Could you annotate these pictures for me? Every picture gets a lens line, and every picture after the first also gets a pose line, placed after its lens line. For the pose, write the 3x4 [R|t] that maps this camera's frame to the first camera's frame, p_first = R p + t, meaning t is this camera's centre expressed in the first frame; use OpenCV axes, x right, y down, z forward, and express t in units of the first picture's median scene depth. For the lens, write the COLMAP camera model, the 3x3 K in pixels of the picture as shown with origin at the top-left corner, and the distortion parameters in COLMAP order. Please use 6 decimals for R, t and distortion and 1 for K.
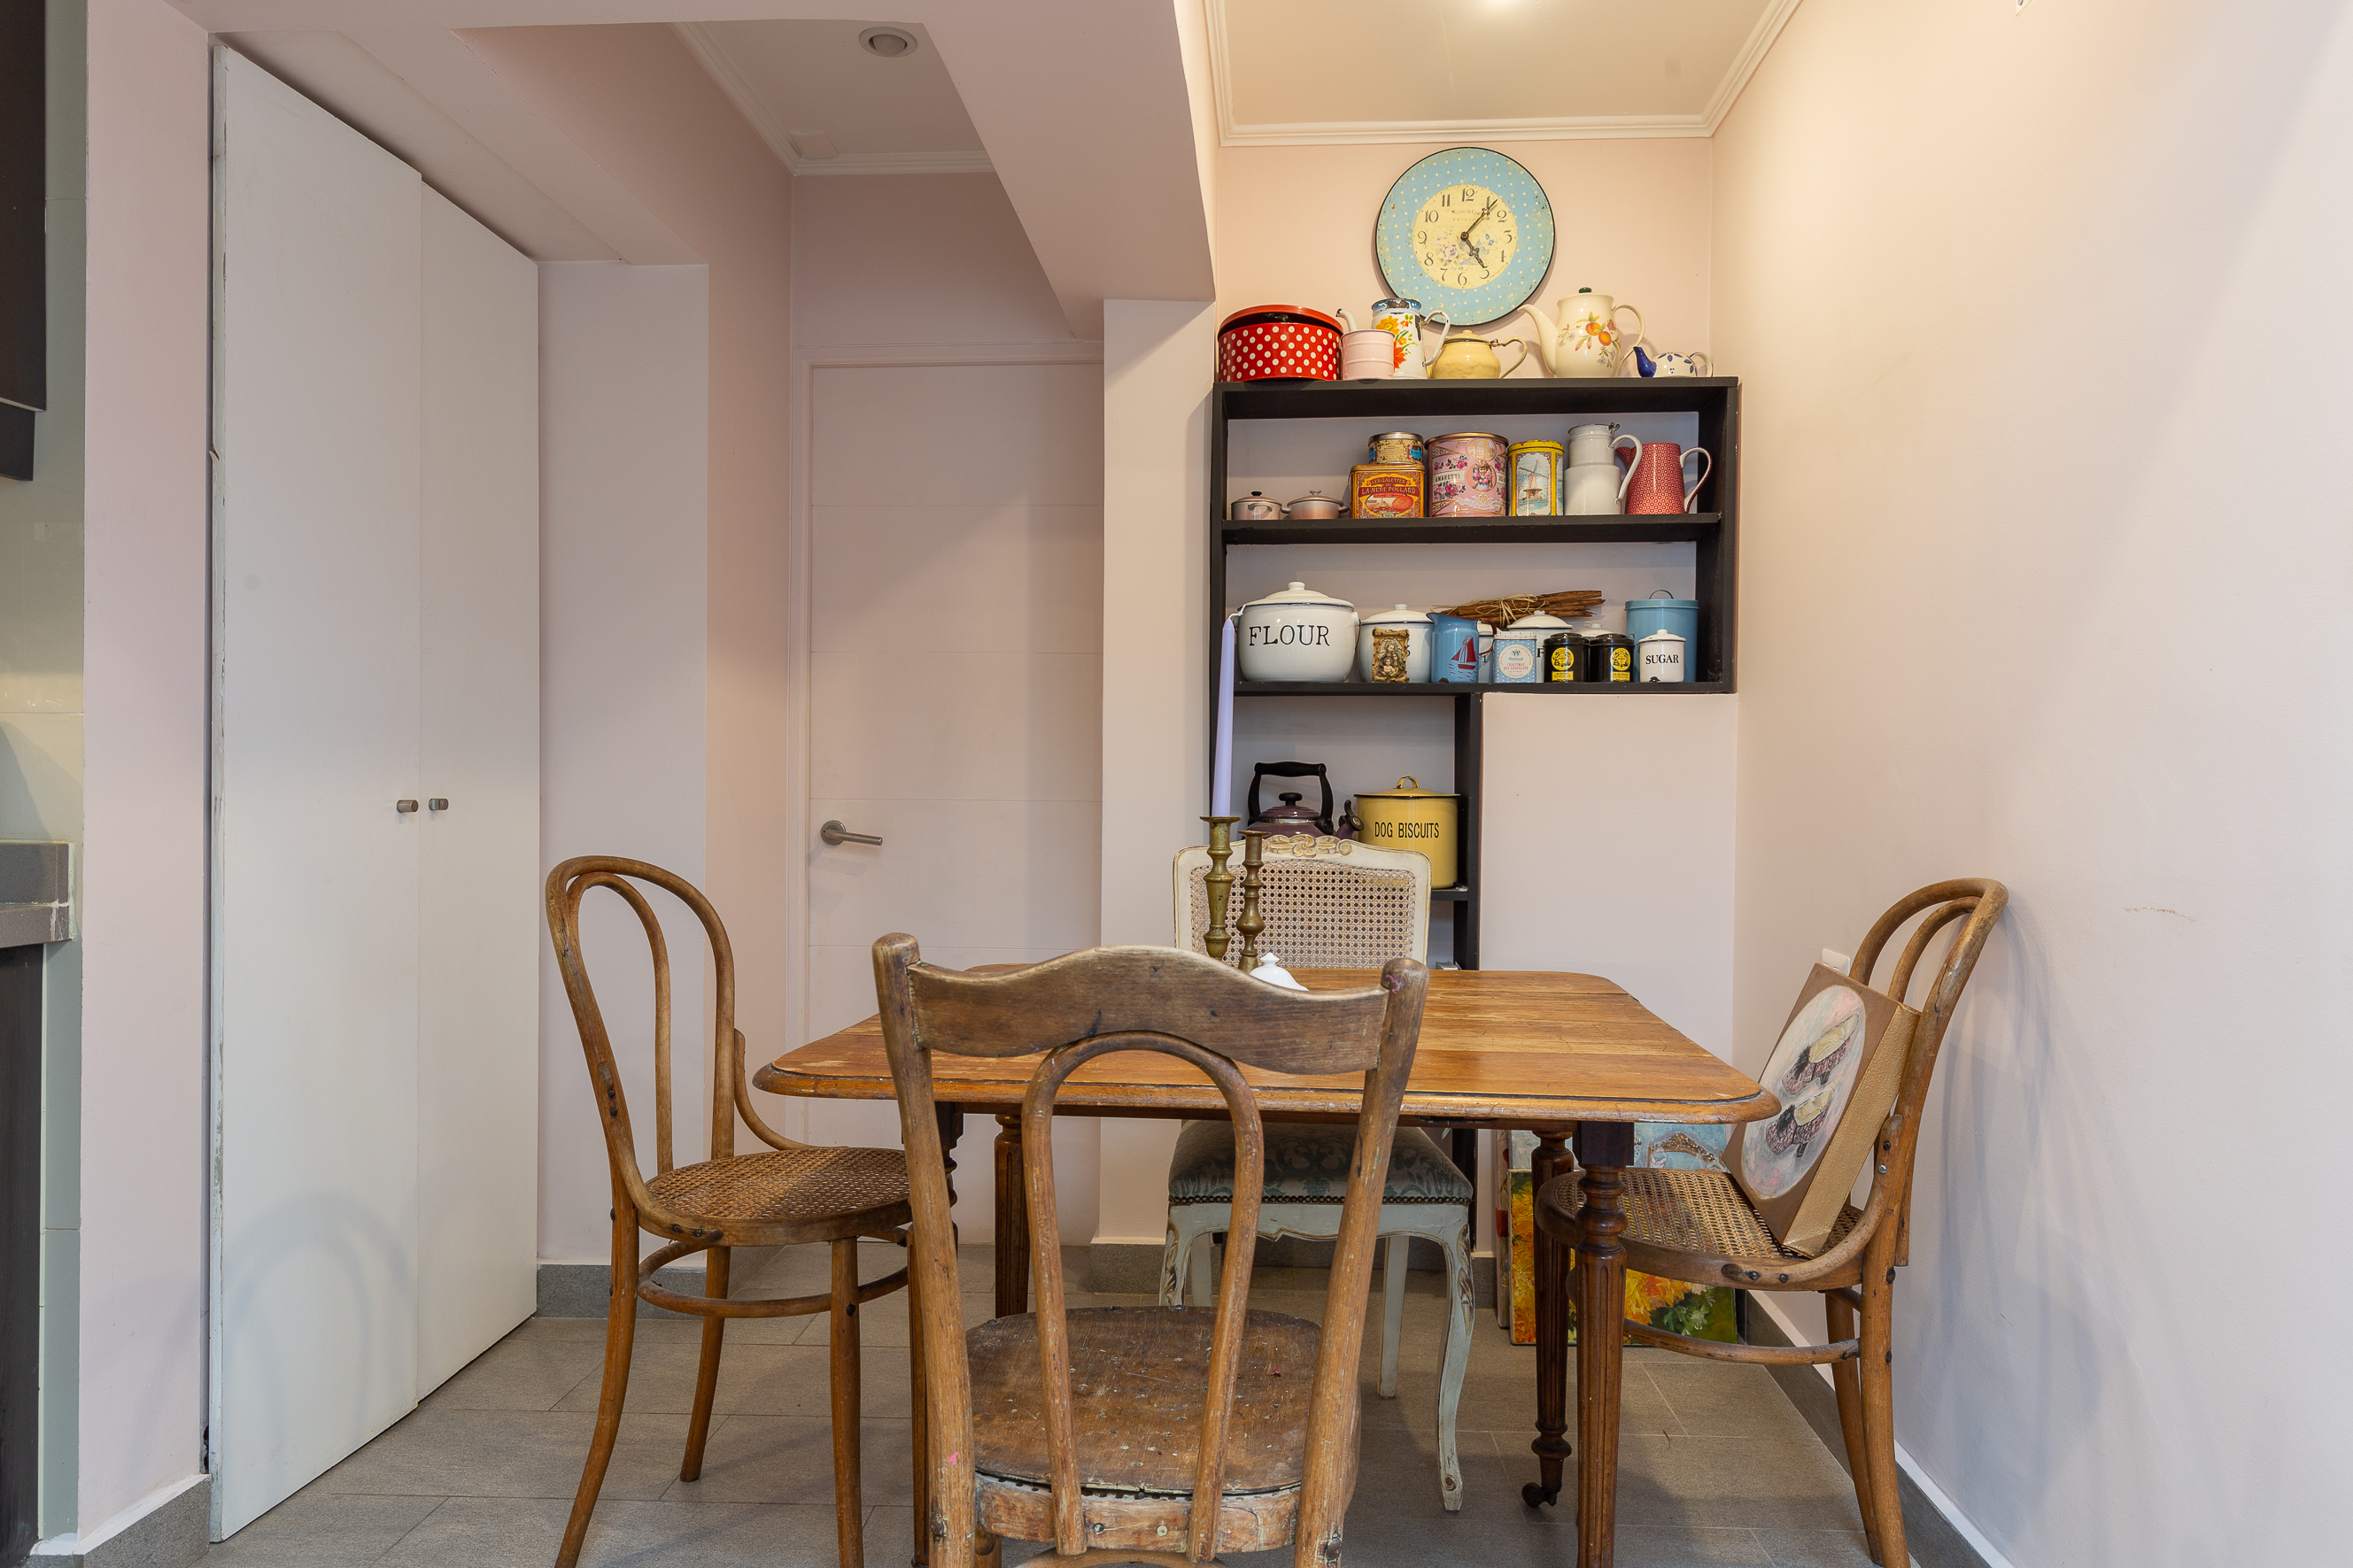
lens RADIAL K [[1567.8, 0, 1176.6], [0, 1567.8, 784.8], [0, 0, 1]] dist [-0.007812, -0.000761]
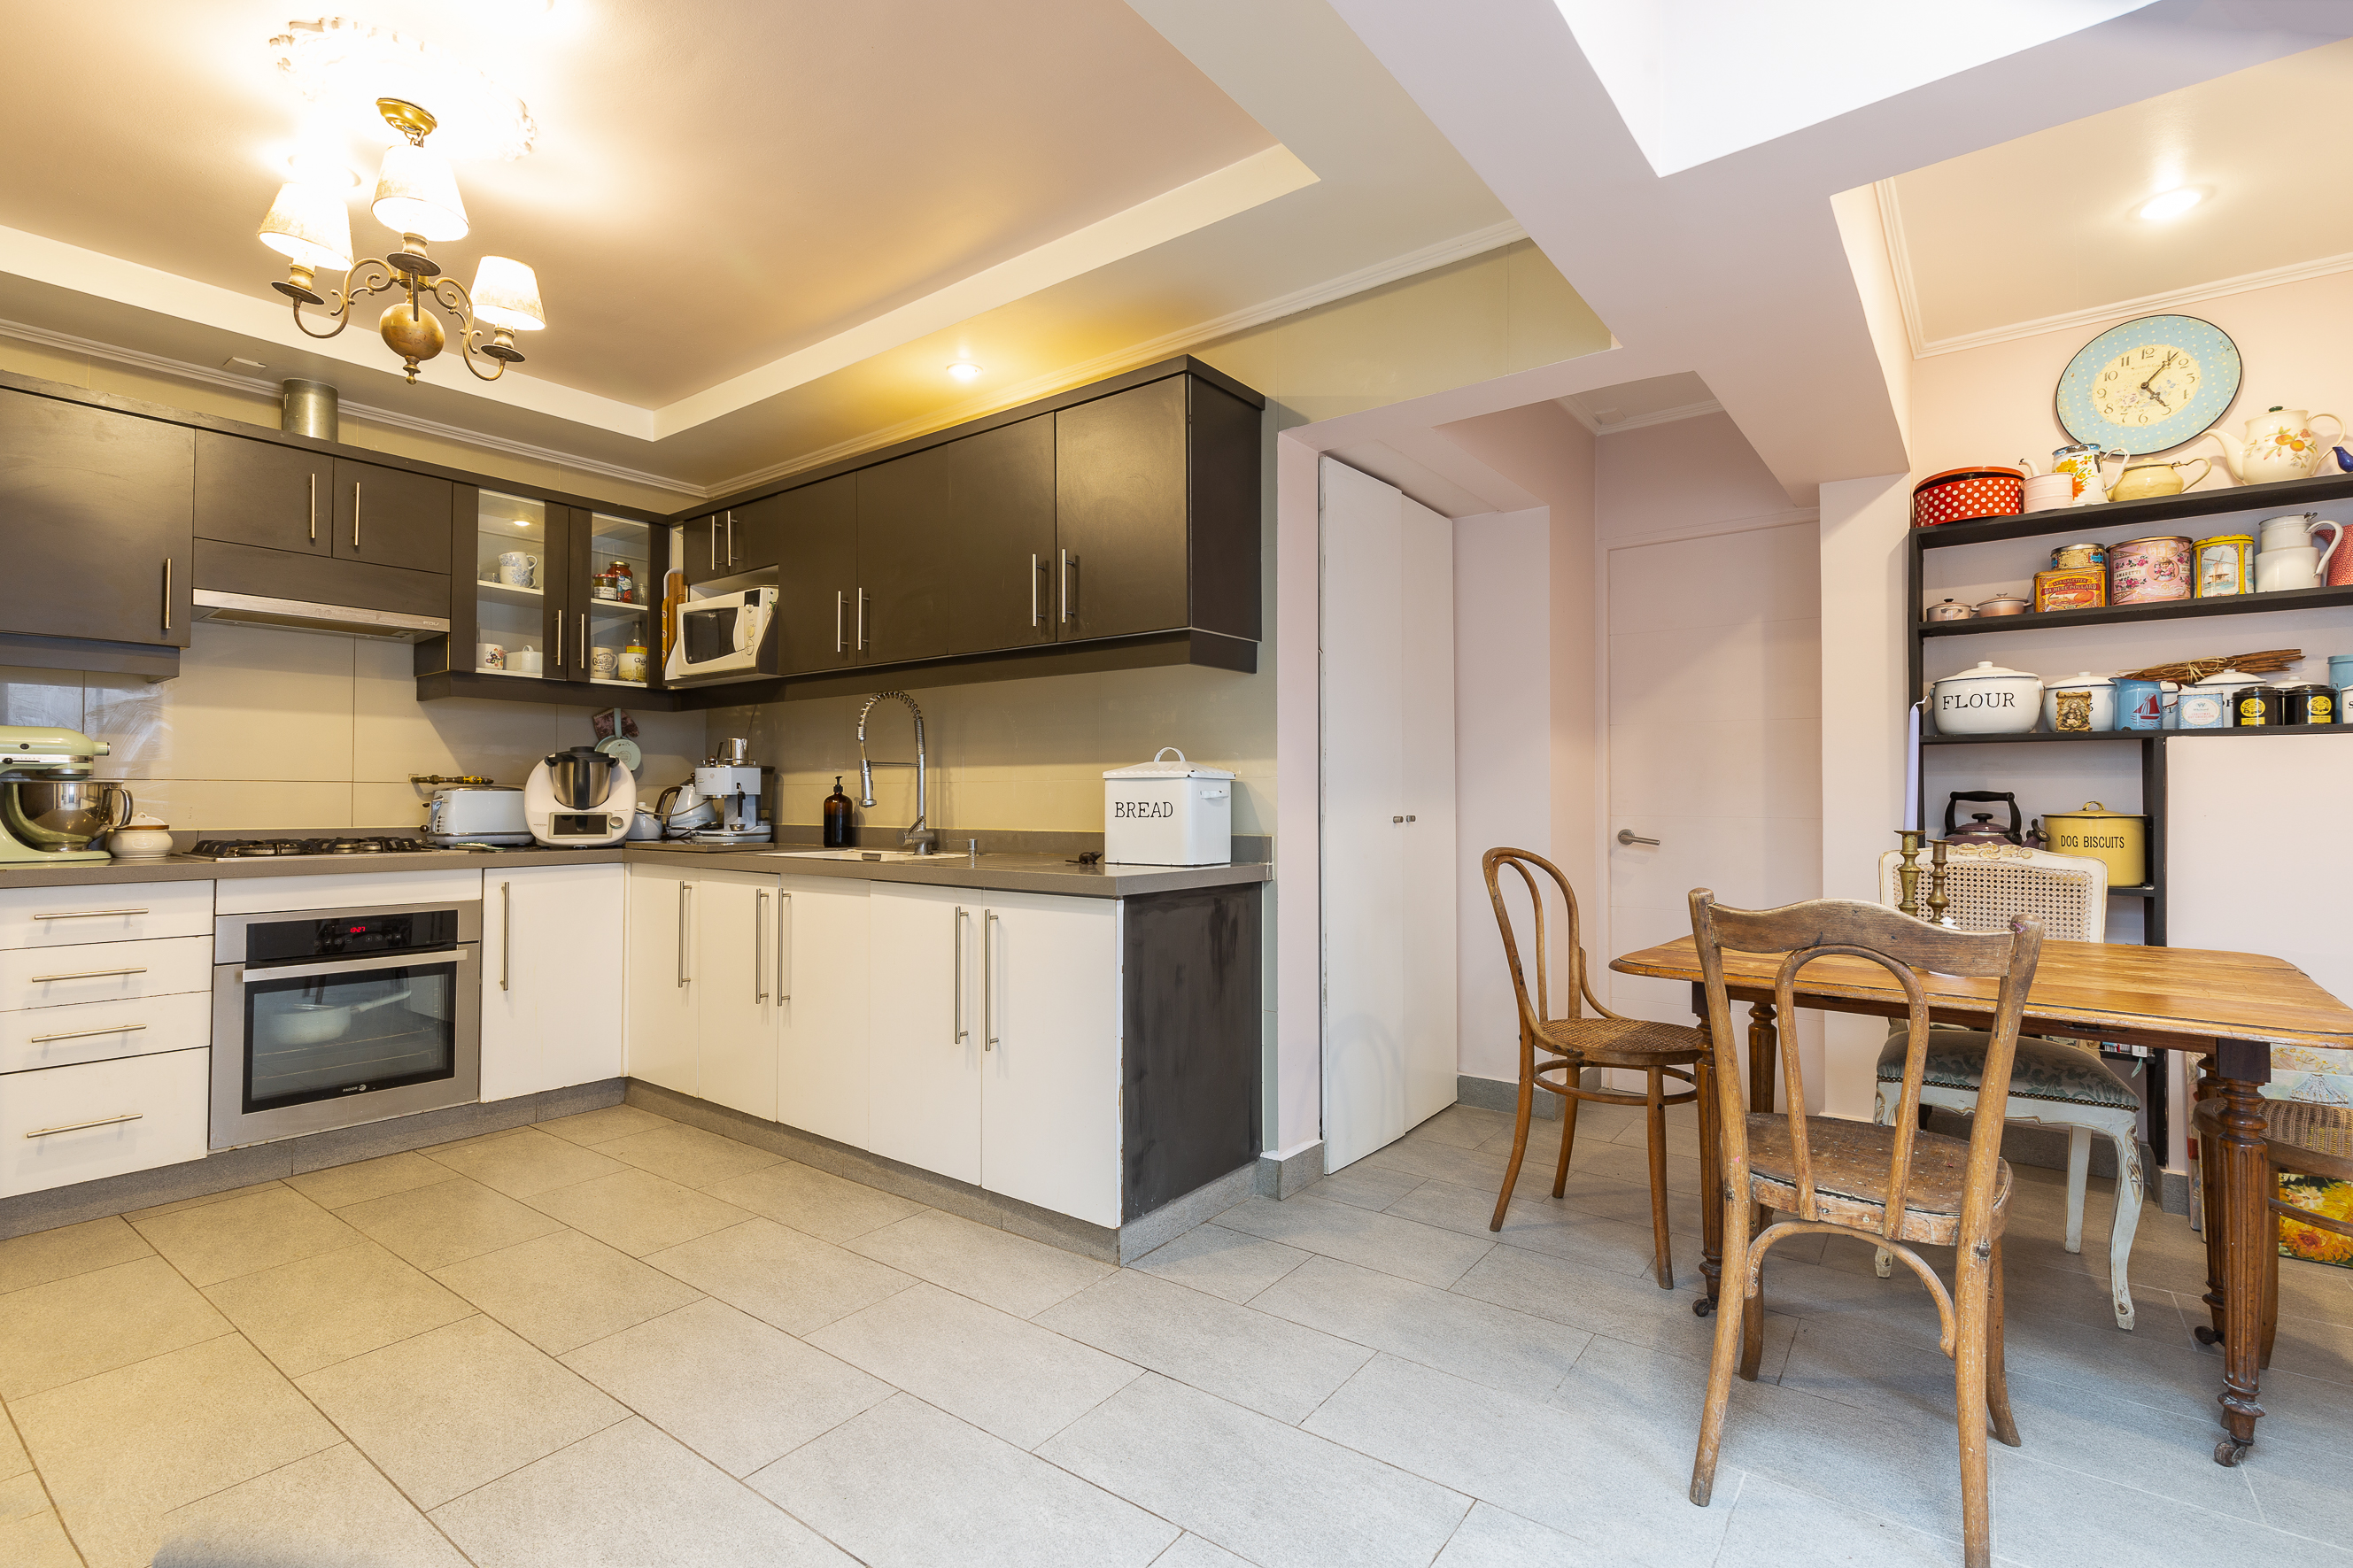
lens RADIAL K [[1075.4, 0, 1161.3], [0, 1075.4, 780.5], [0, 0, 1]] dist [0.007638, -0.002008]
pose [[0.826345, -0.013400, -0.563005, 0.014588], [0.002268, 0.999788, -0.020466, -0.008278], [0.563160, 0.015635, 0.826200, -0.277733]]
